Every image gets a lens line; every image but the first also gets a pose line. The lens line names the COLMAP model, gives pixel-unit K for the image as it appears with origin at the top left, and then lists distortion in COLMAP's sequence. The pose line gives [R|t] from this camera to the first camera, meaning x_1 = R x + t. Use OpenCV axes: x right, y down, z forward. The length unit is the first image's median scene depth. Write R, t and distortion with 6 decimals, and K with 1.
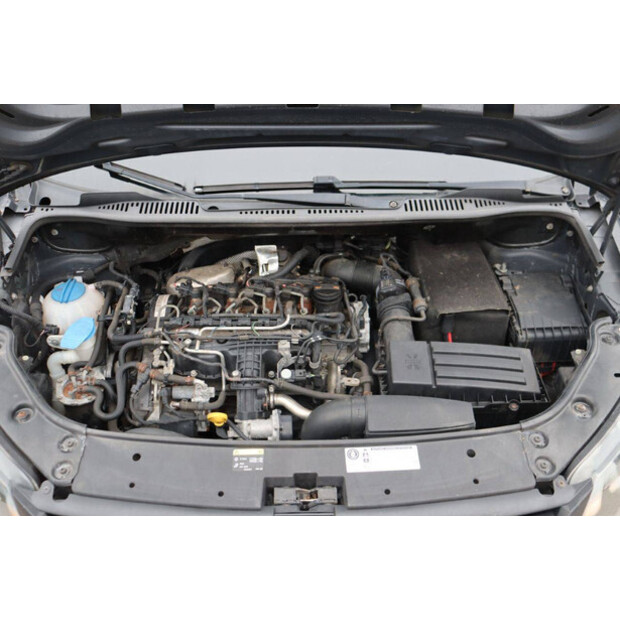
lens RADIAL K [[652.1, 0, 310.0], [0, 652.1, 310.0], [0, 0, 1]] dist [-0.062851, 0.039434]
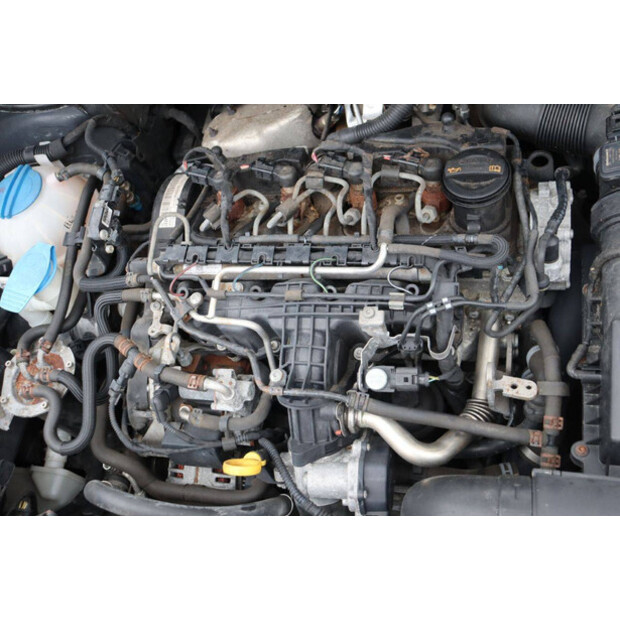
lens RADIAL K [[652.1, 0, 310.0], [0, 652.1, 310.0], [0, 0, 1]] dist [-0.062851, 0.039434]
pose [[0.946810, 0.027928, -0.320580, 0.067386], [0.106139, 0.913373, 0.393045, -0.137549], [0.303786, -0.406165, 0.861826, 0.563884]]
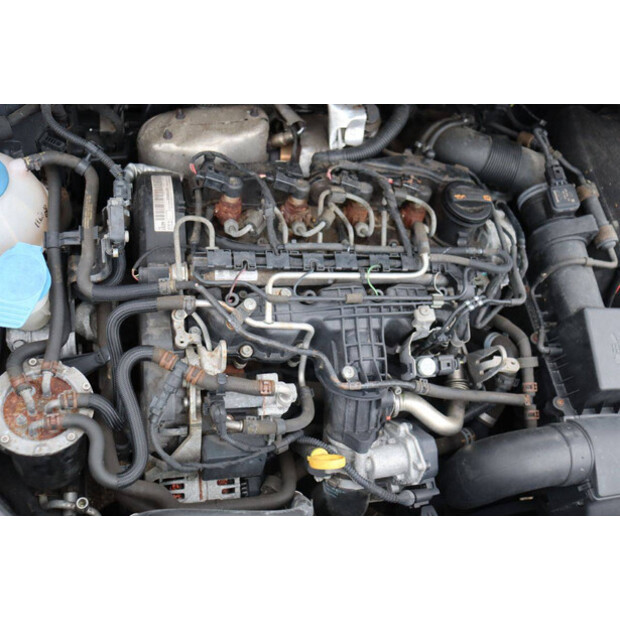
lens RADIAL K [[652.1, 0, 310.0], [0, 652.1, 310.0], [0, 0, 1]] dist [-0.062851, 0.039434]
pose [[0.954493, -0.009417, 0.298085, -0.292902], [-0.105671, 0.923978, 0.367558, -0.142256], [-0.278886, -0.382331, 0.880935, 0.517435]]
